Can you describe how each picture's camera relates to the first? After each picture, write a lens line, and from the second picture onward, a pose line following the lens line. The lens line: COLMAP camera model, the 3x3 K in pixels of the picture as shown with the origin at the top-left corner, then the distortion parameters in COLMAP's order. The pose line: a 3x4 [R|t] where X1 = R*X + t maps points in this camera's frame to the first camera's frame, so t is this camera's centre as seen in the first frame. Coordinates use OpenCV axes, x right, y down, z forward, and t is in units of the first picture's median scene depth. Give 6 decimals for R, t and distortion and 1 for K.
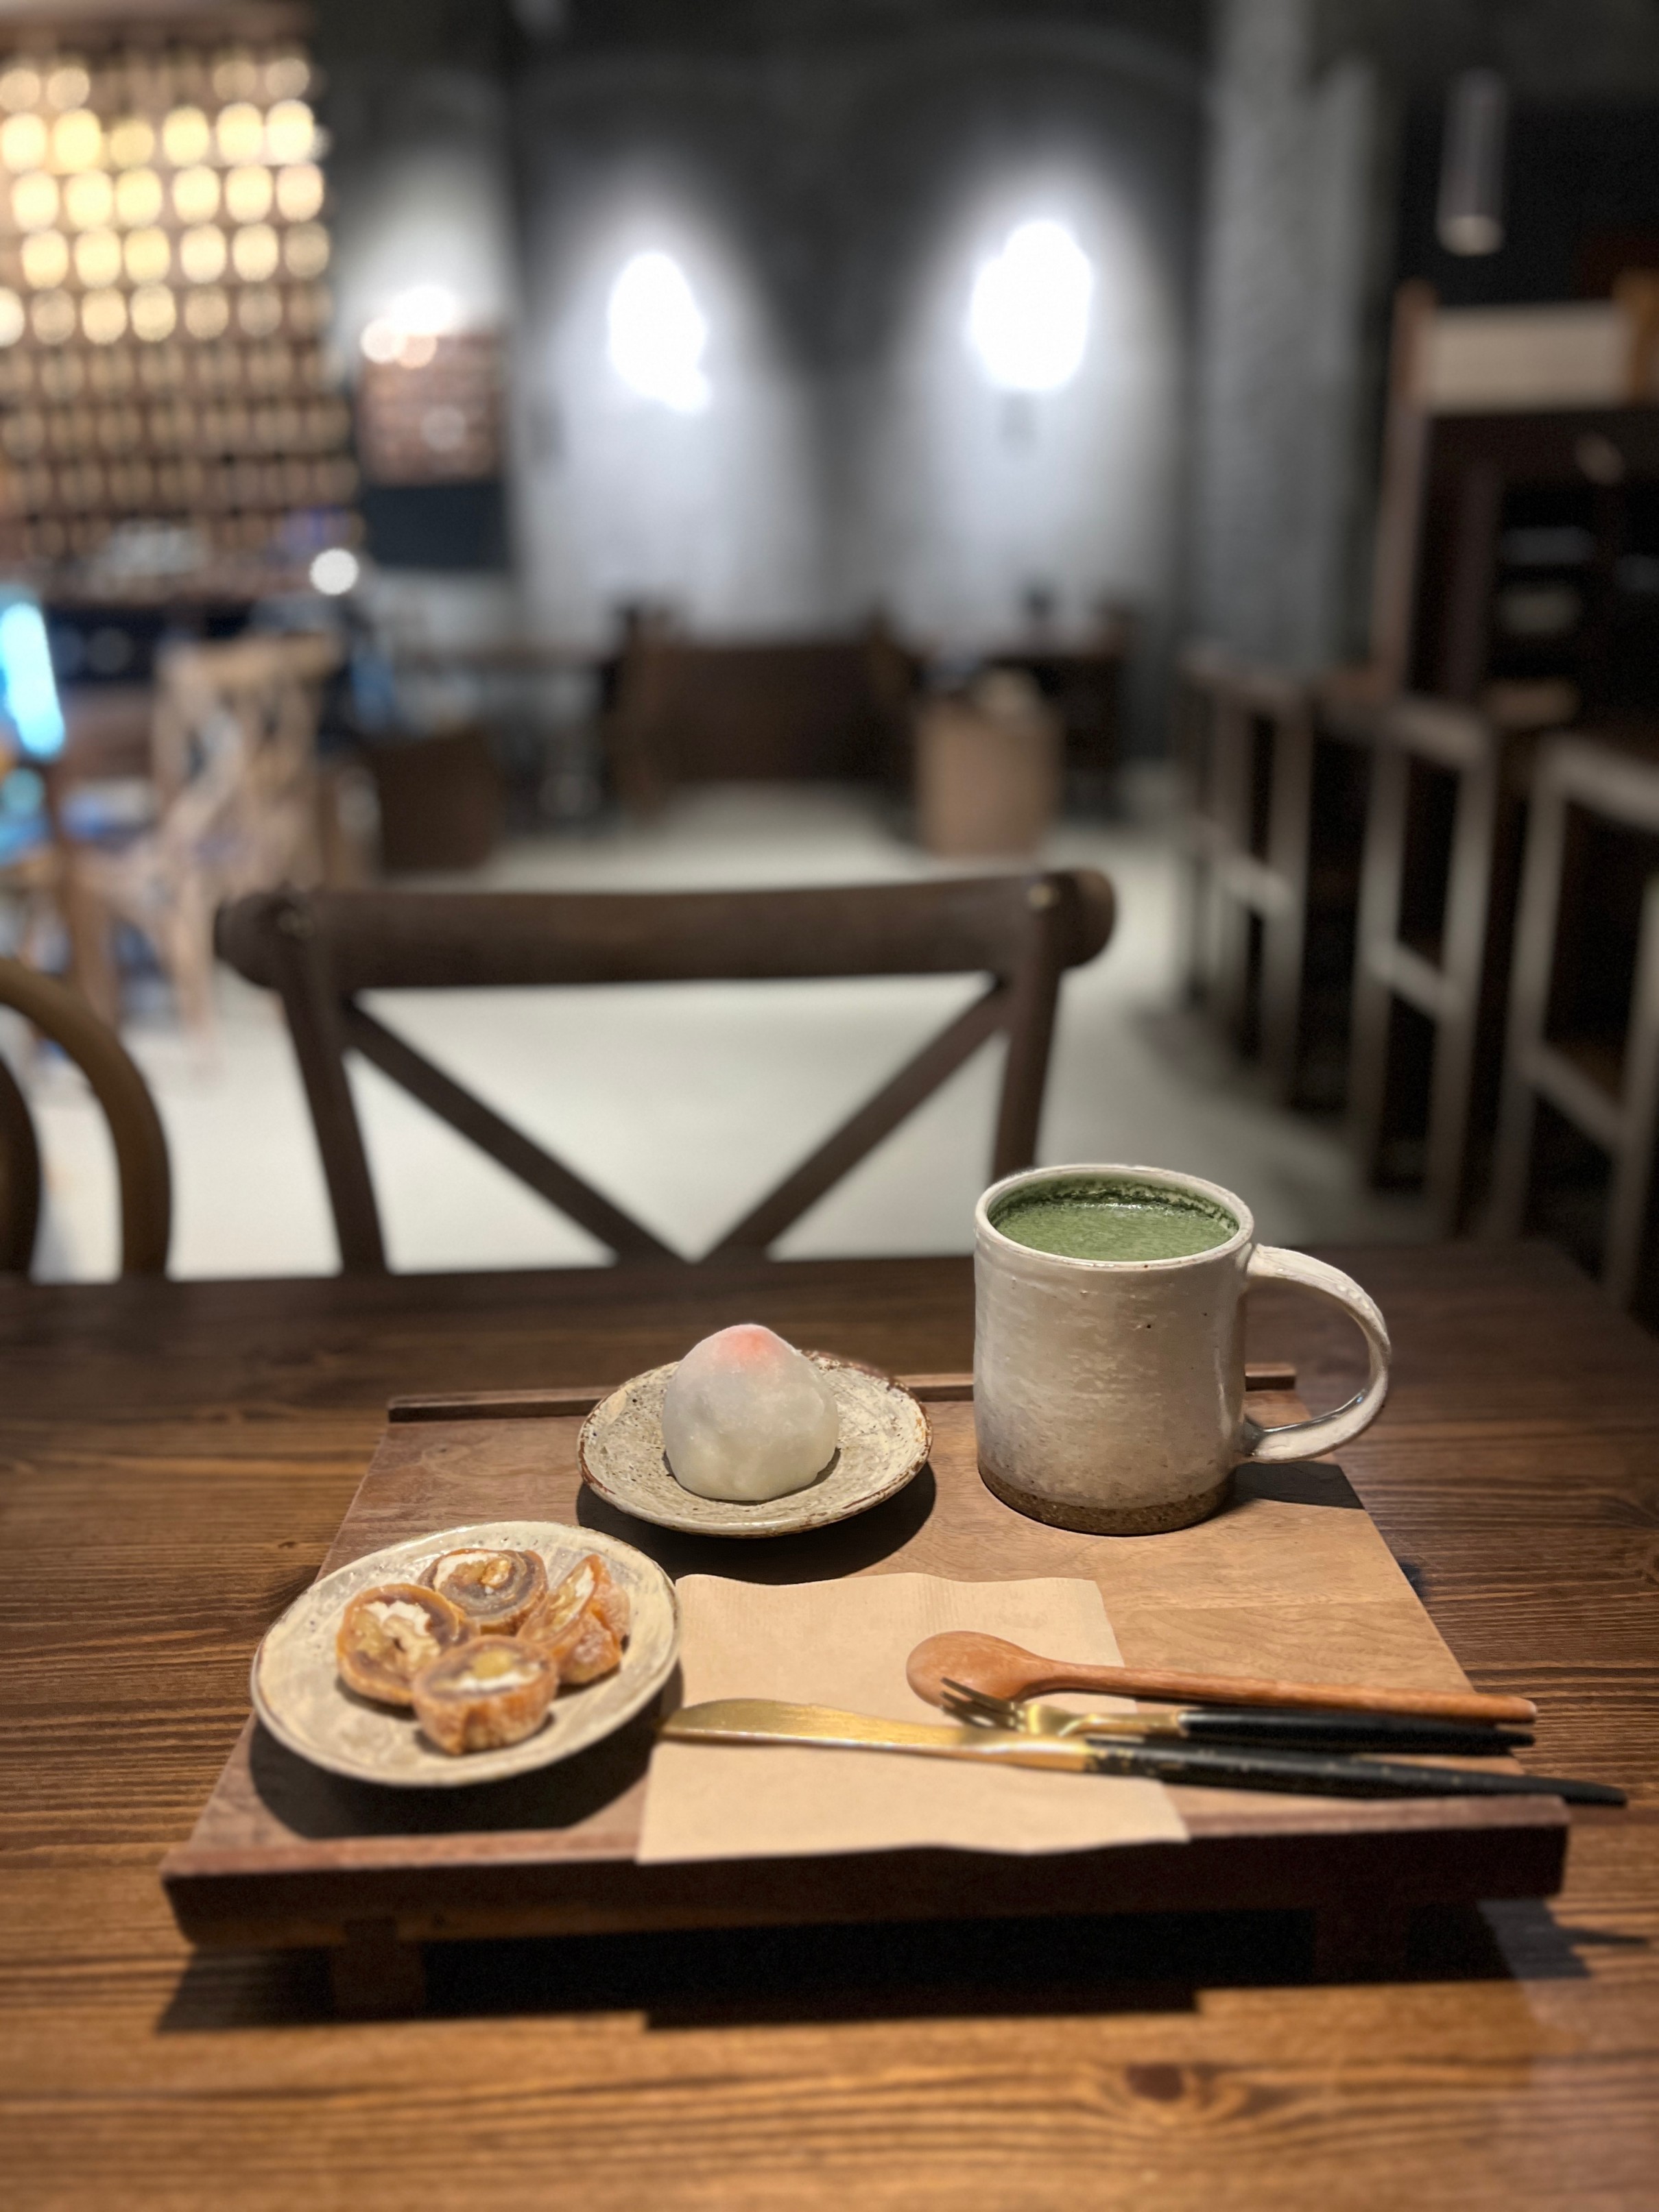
lens RADIAL K [[1677.8, 0, 830.9], [0, 1677.8, 1114.6], [0, 0, 1]] dist [0.031438, -0.055160]
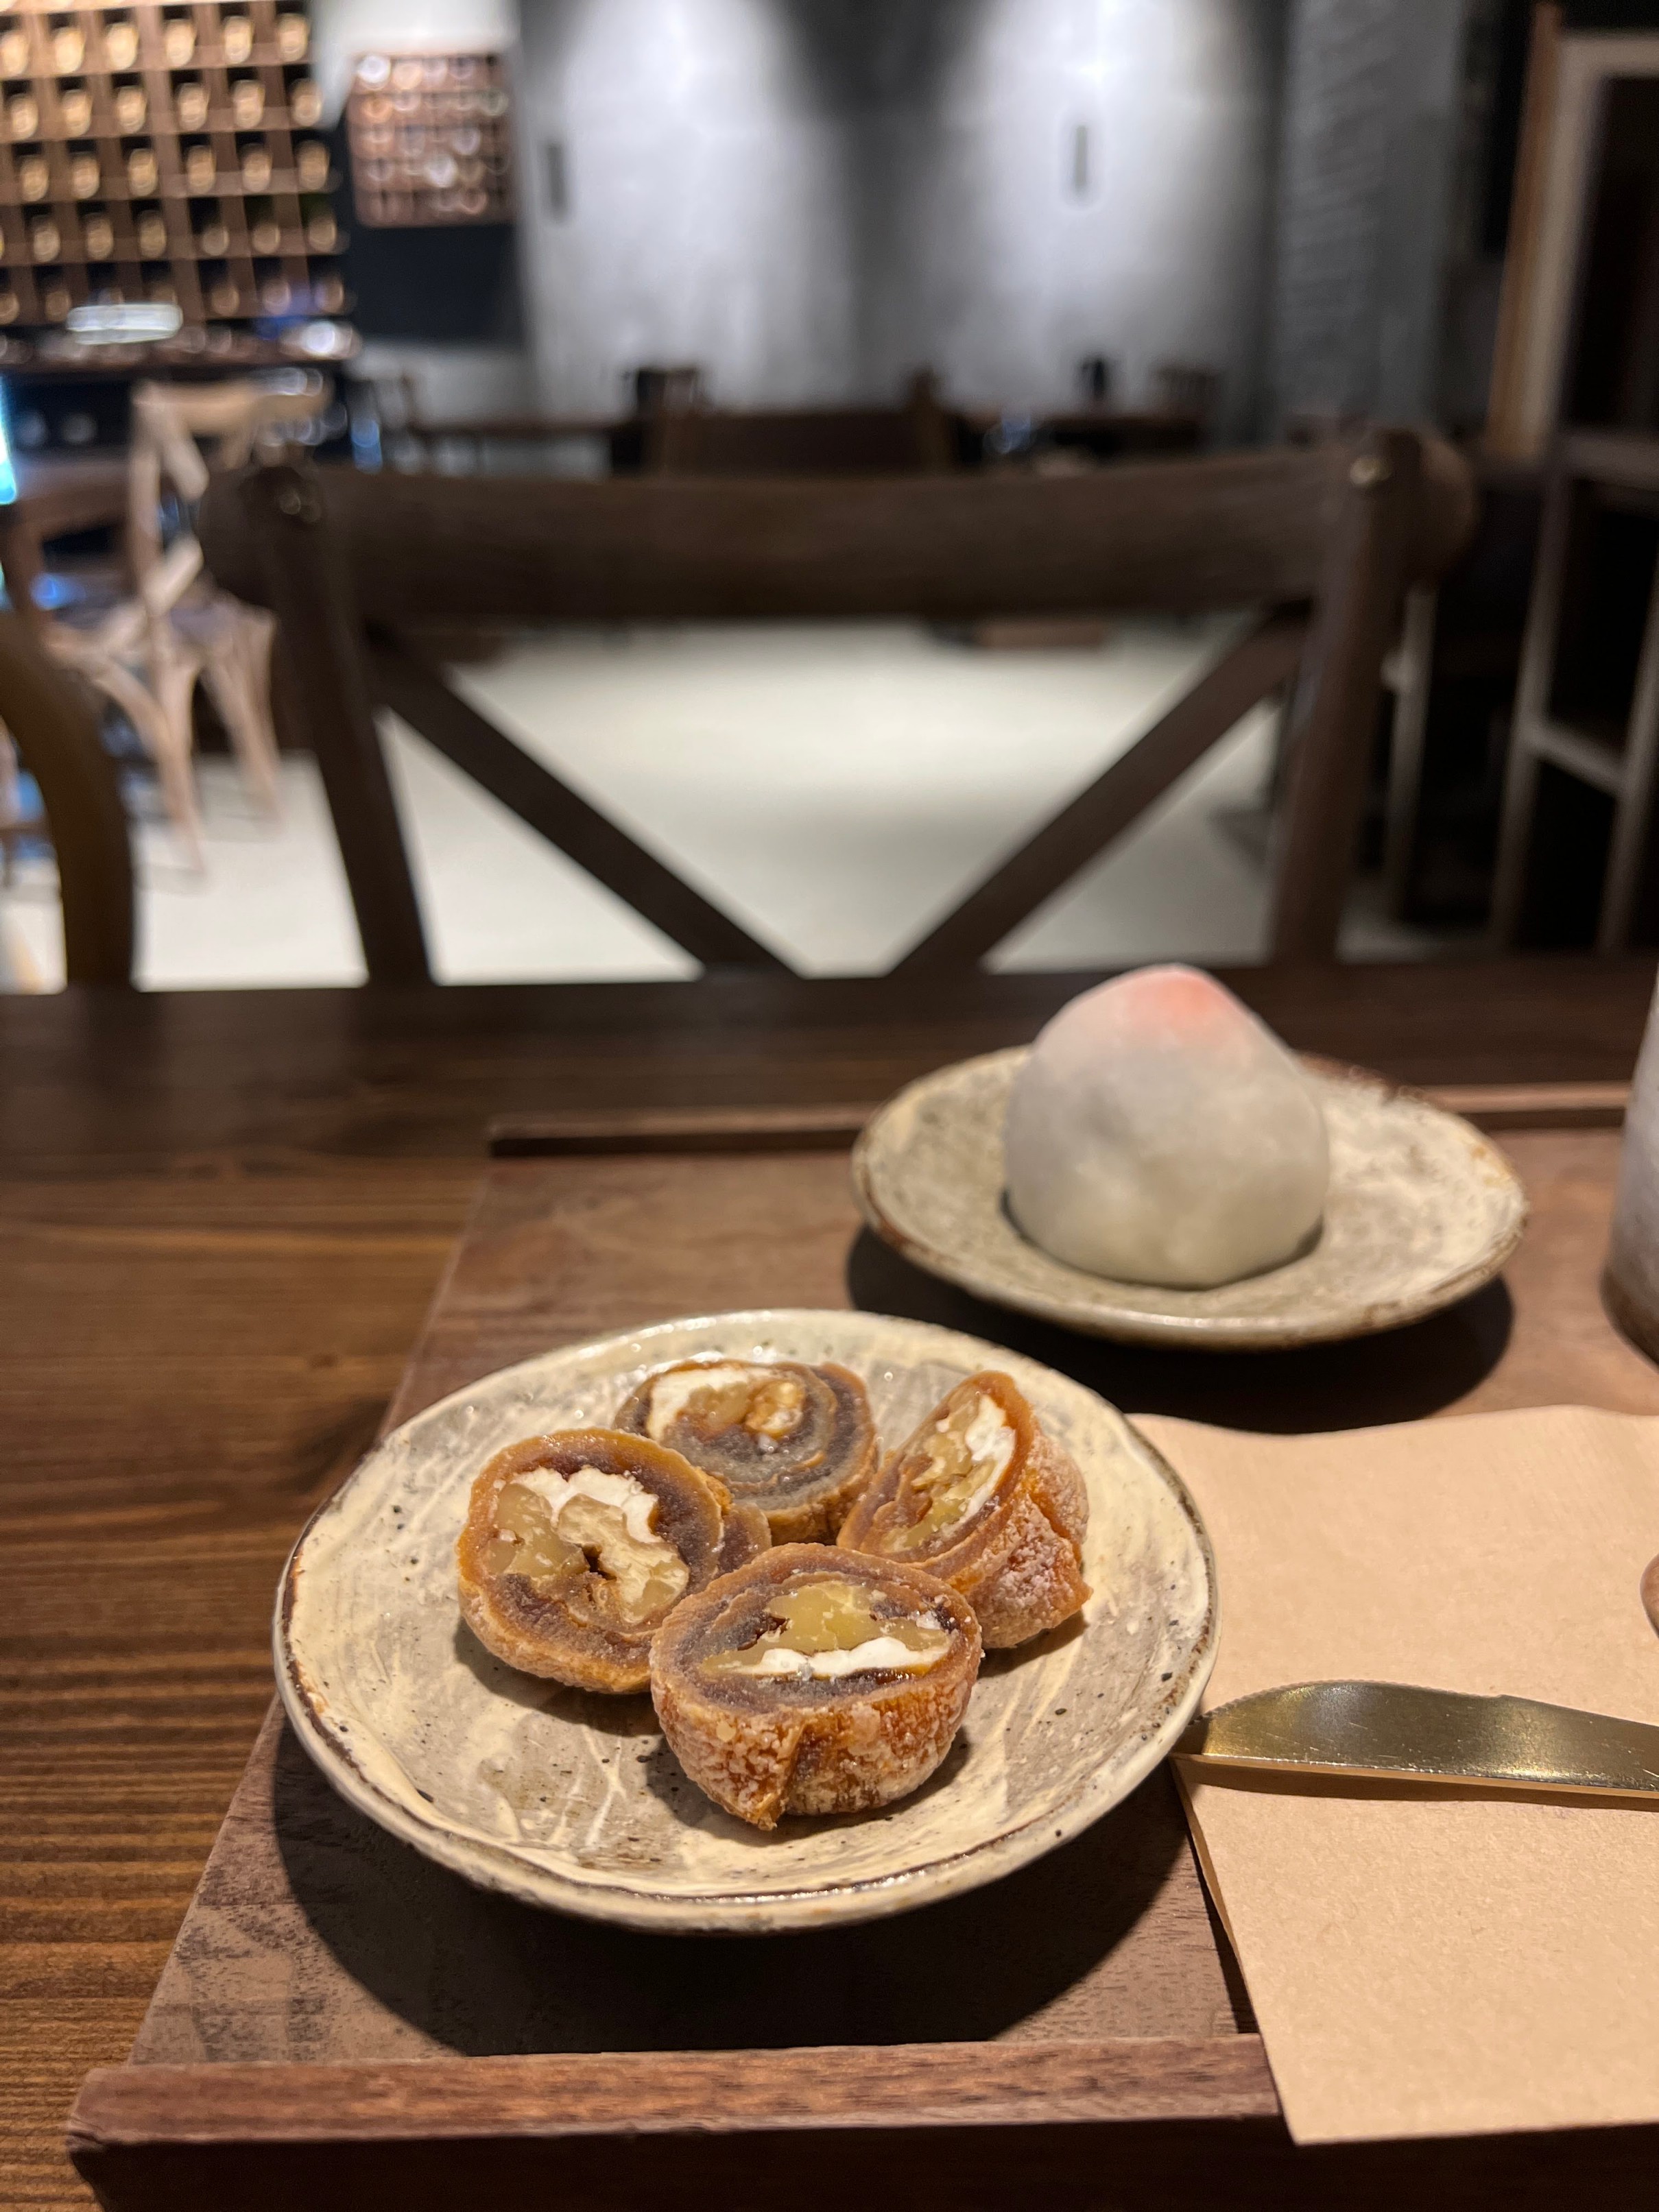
lens RADIAL K [[1677.8, 0, 850.7], [0, 1677.8, 1177.2], [0, 0, 1]] dist [0.031438, -0.055160]
pose [[0.999917, 0.008883, 0.009281, -0.161135], [-0.009979, 0.992026, 0.125636, 0.129003], [-0.008091, -0.125718, 0.992033, 0.470839]]
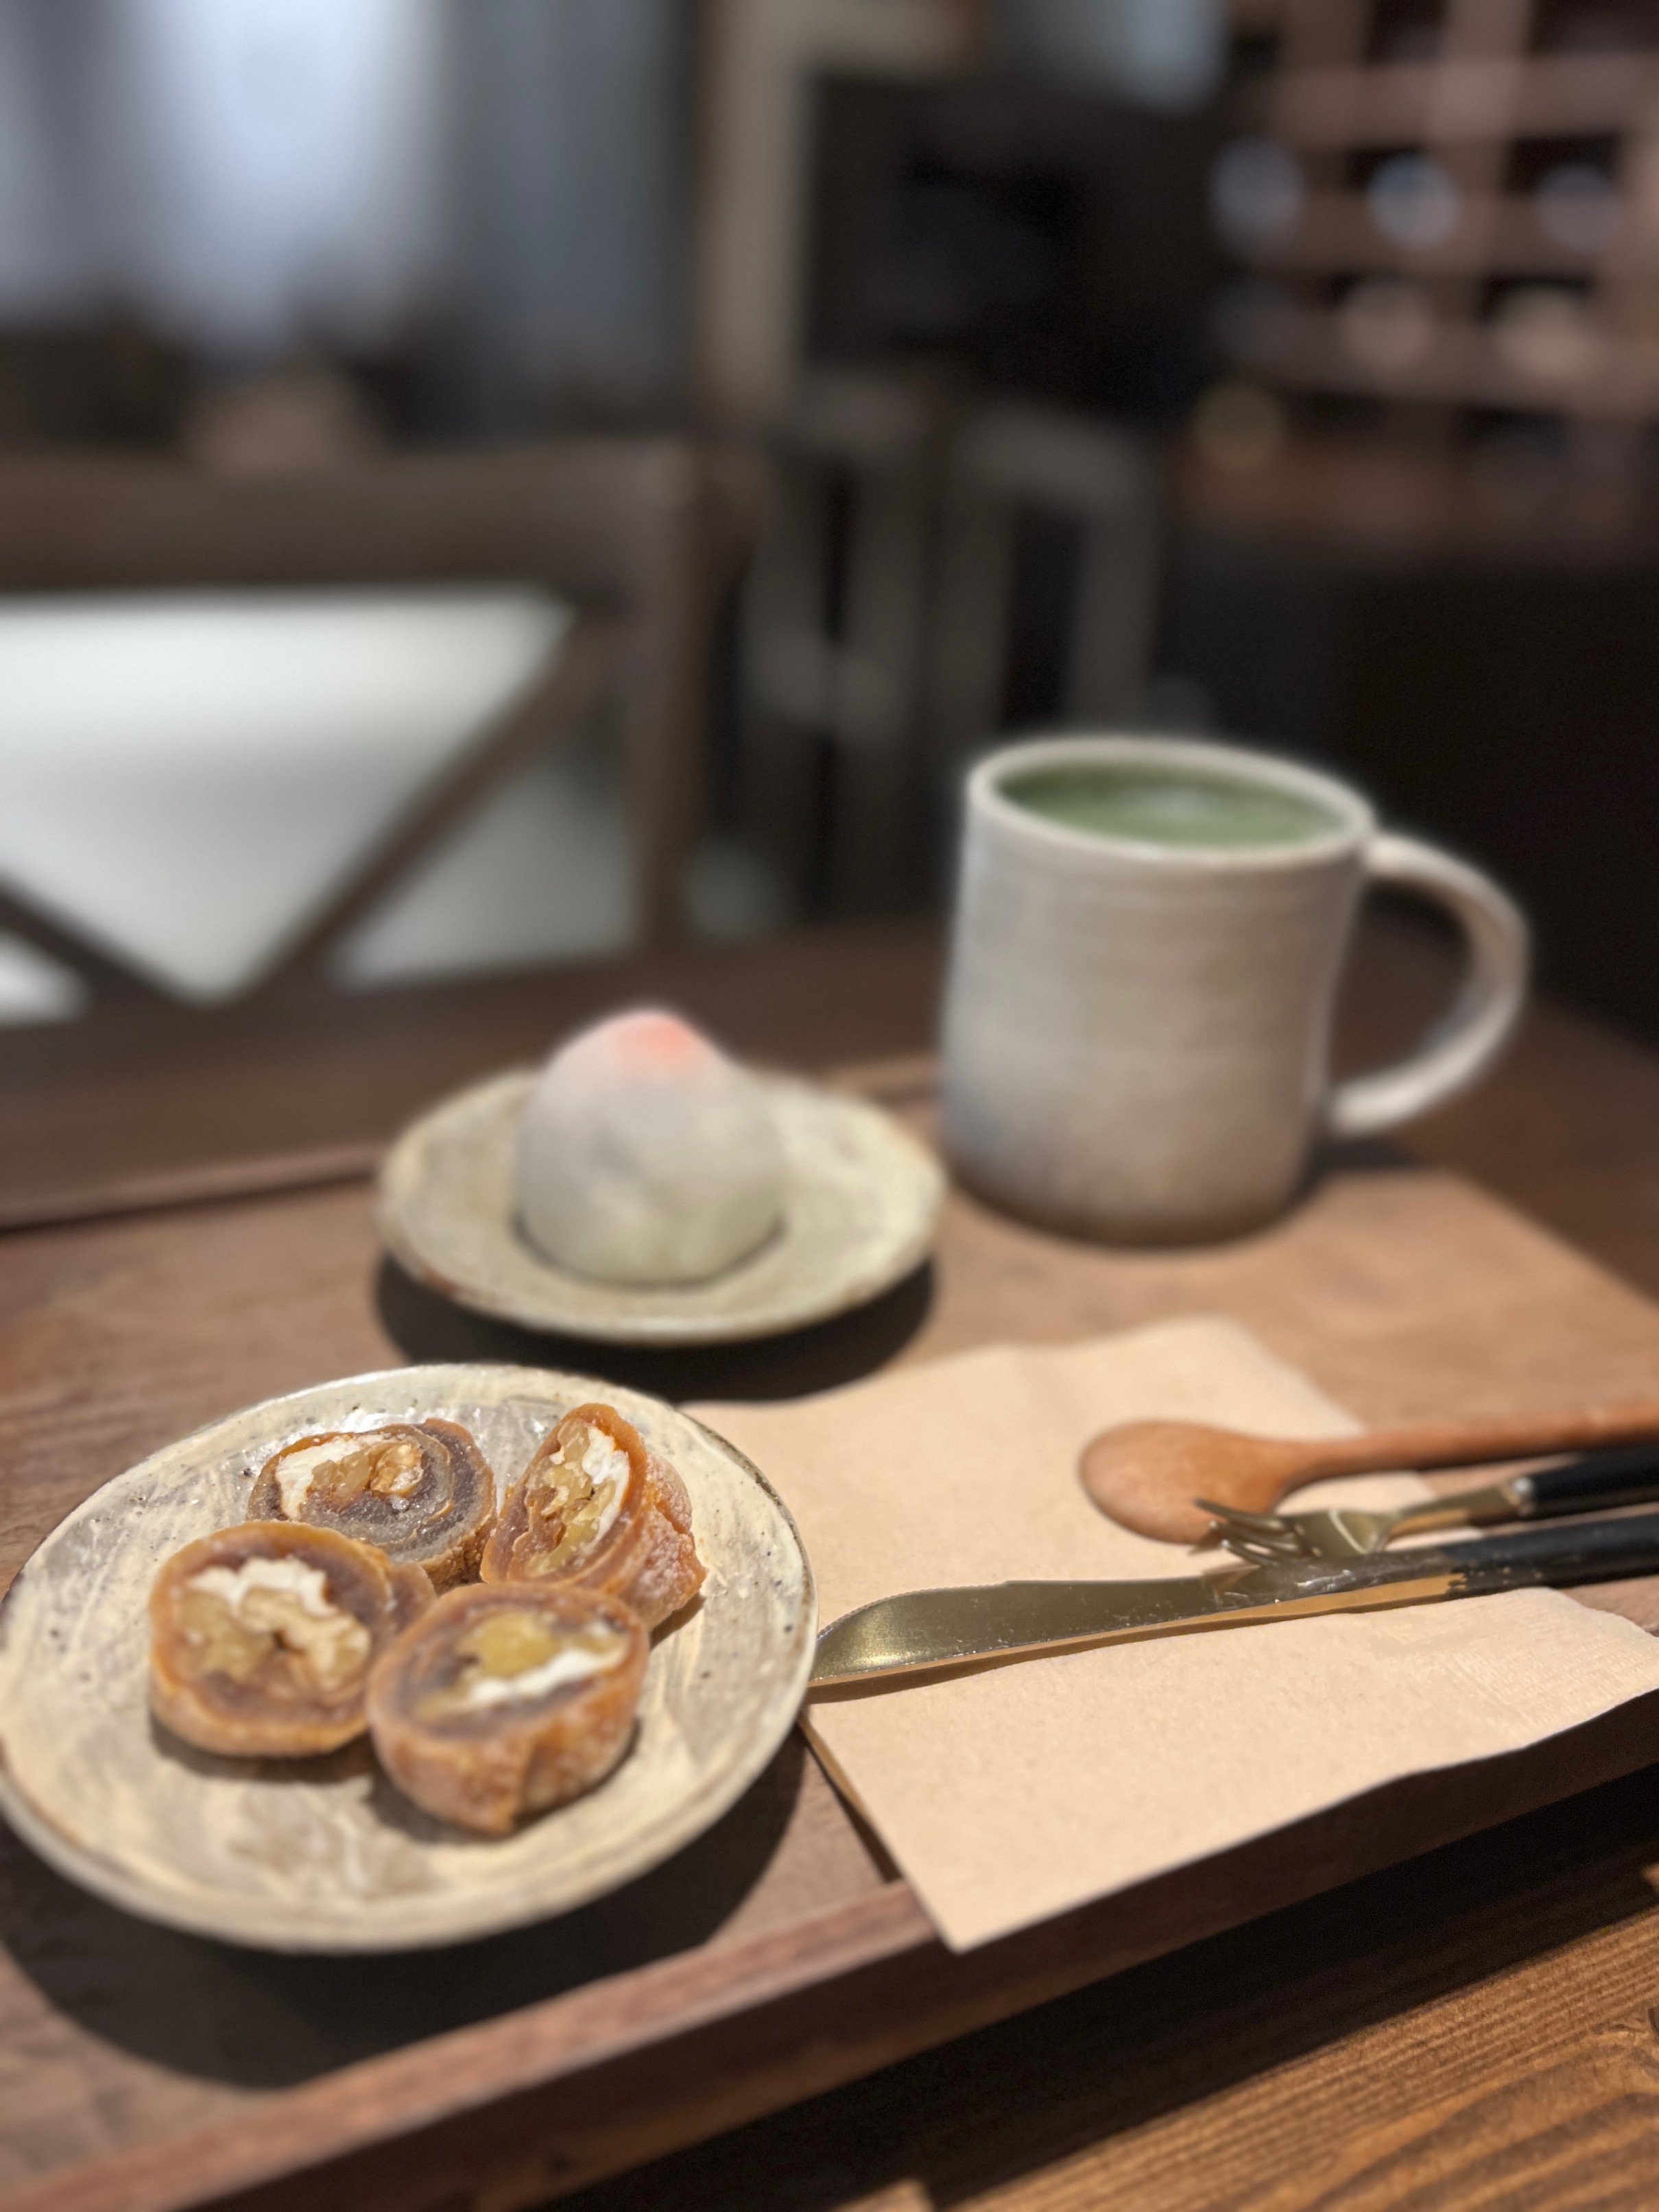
lens RADIAL K [[1677.8, 0, 818.3], [0, 1677.8, 1150.1], [0, 0, 1]] dist [0.031438, -0.055160]
pose [[0.919961, -0.112494, 0.375523, -0.234983], [0.052502, 0.984668, 0.166353, 0.078559], [-0.388479, -0.133322, 0.911762, 0.414958]]
